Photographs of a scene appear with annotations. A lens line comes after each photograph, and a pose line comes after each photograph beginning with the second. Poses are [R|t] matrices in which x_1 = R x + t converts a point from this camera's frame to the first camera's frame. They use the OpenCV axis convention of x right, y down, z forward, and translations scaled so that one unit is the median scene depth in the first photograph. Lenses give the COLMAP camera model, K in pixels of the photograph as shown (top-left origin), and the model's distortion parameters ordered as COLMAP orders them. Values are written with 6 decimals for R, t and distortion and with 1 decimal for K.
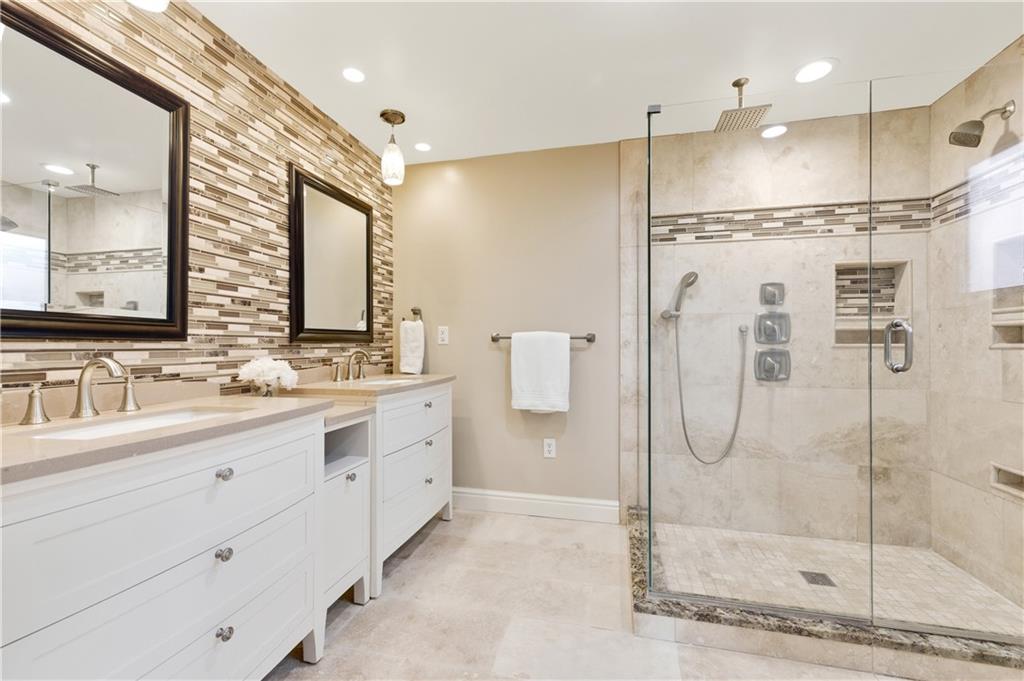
lens RADIAL K [[436.9, 0, 509.5], [0, 436.9, 339.4], [0, 0, 1]] dist [0.004966, 0.000233]
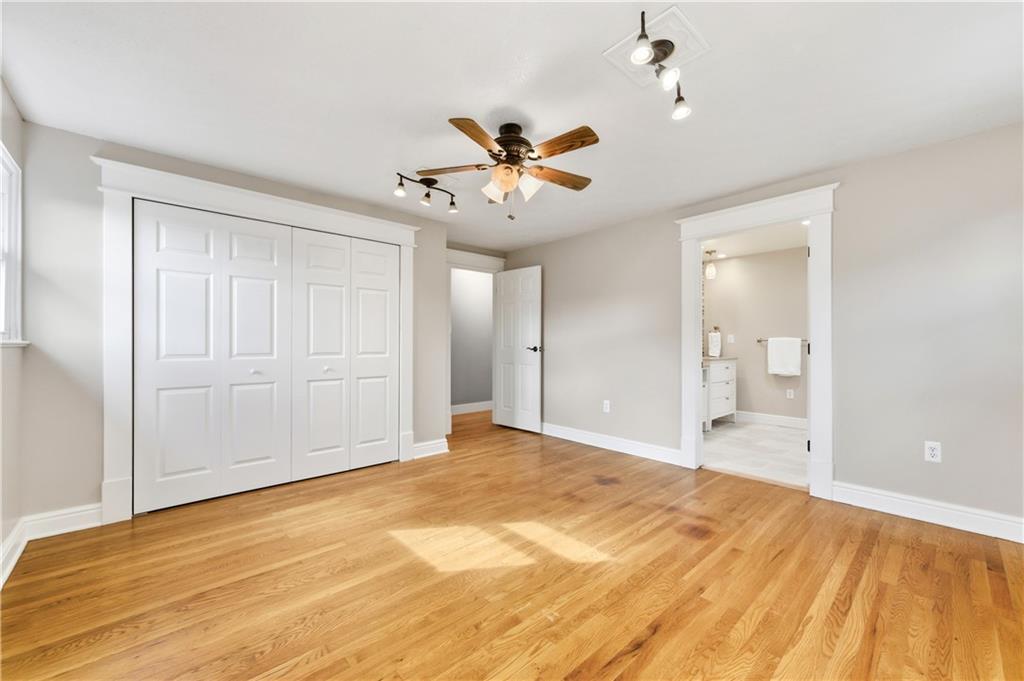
lens RADIAL K [[400.3, 0, 503.6], [0, 400.3, 338.0], [0, 0, 1]] dist [-0.014593, -0.000148]
pose [[0.821926, -0.001692, -0.569591, 0.048876], [-0.002944, 0.999970, -0.007219, 0.002240], [0.569586, 0.007611, 0.821896, -1.318253]]
